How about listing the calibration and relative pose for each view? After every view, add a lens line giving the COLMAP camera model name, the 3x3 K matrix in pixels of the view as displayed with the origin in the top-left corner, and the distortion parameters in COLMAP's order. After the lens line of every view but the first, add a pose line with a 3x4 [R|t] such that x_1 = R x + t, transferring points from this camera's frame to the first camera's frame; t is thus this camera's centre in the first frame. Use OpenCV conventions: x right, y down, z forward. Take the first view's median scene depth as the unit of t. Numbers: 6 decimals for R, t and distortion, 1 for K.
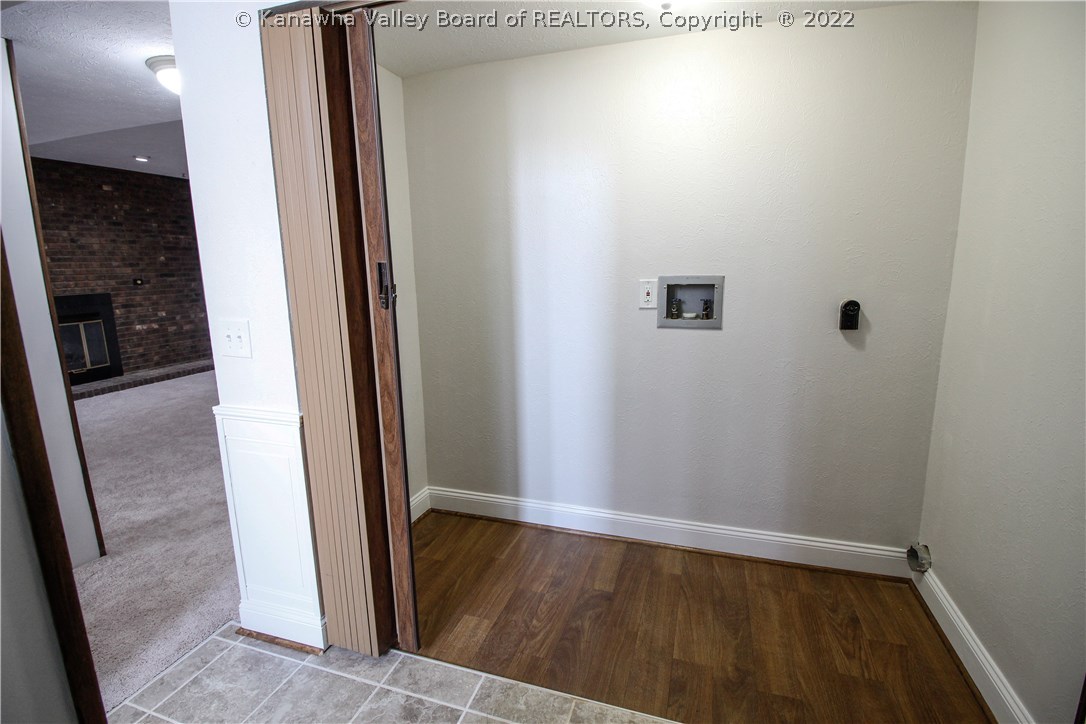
lens RADIAL K [[504.8, 0, 551.5], [0, 504.8, 353.9], [0, 0, 1]] dist [-0.025353, -0.002527]
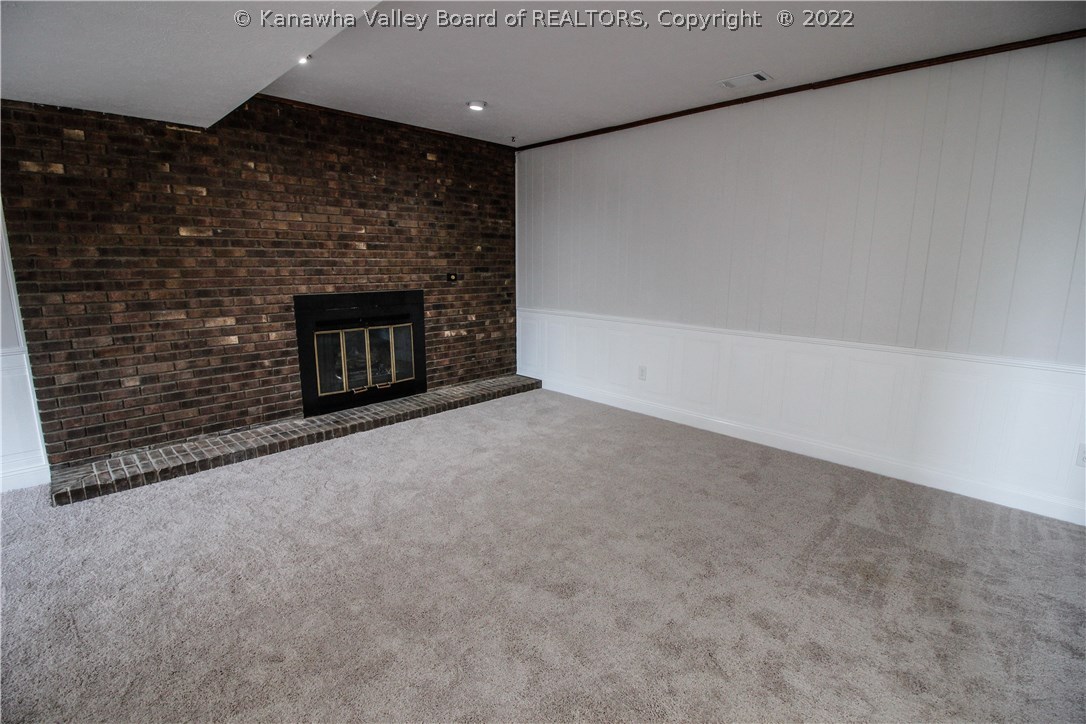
lens RADIAL K [[504.8, 0, 541.2], [0, 504.8, 365.5], [0, 0, 1]] dist [-0.025353, -0.002527]
pose [[0.882318, 0.121663, -0.454656, -0.331010], [-0.106137, 0.992562, 0.059631, -0.069915], [0.458530, -0.004358, 0.888668, 0.352851]]
